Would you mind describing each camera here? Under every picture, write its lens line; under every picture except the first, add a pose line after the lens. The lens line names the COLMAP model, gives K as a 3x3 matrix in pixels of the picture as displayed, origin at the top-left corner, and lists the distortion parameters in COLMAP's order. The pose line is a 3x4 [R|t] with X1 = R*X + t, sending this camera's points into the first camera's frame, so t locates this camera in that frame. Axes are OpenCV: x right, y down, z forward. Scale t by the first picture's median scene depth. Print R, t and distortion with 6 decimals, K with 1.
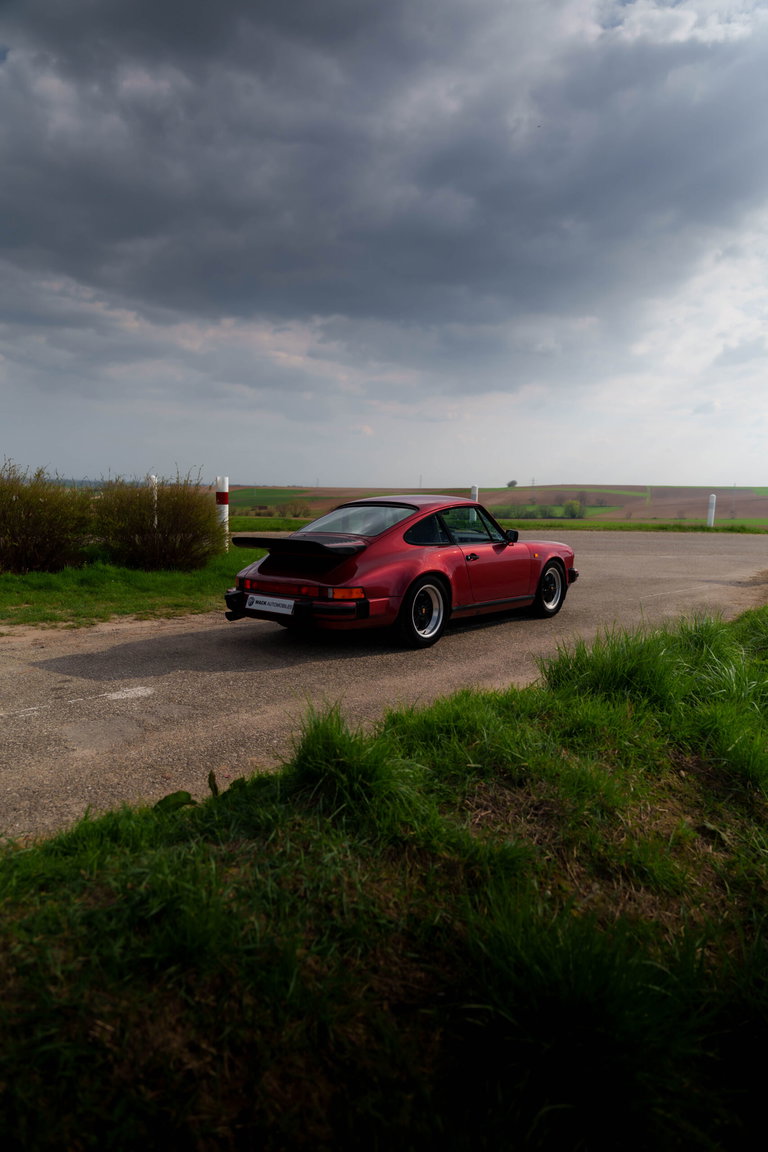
lens RADIAL K [[773.1, 0, 384.0], [0, 773.1, 576.0], [0, 0, 1]] dist [-0.009188, -0.001059]
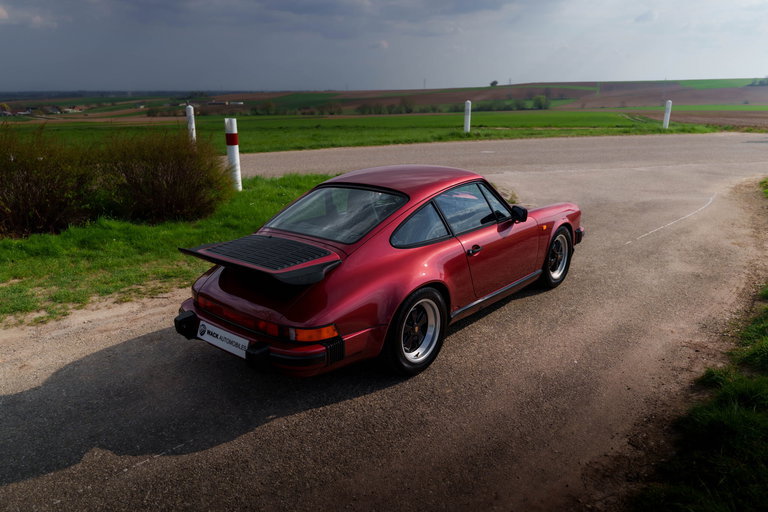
lens RADIAL K [[556.8, 0, 384.0], [0, 556.8, 256.0], [0, 0, 1]] dist [-0.010873, -0.002681]
pose [[0.999248, -0.023051, -0.031166, 0.029452], [0.028222, 0.983764, 0.177233, -0.108978], [0.026574, -0.177980, 0.983675, 0.342486]]
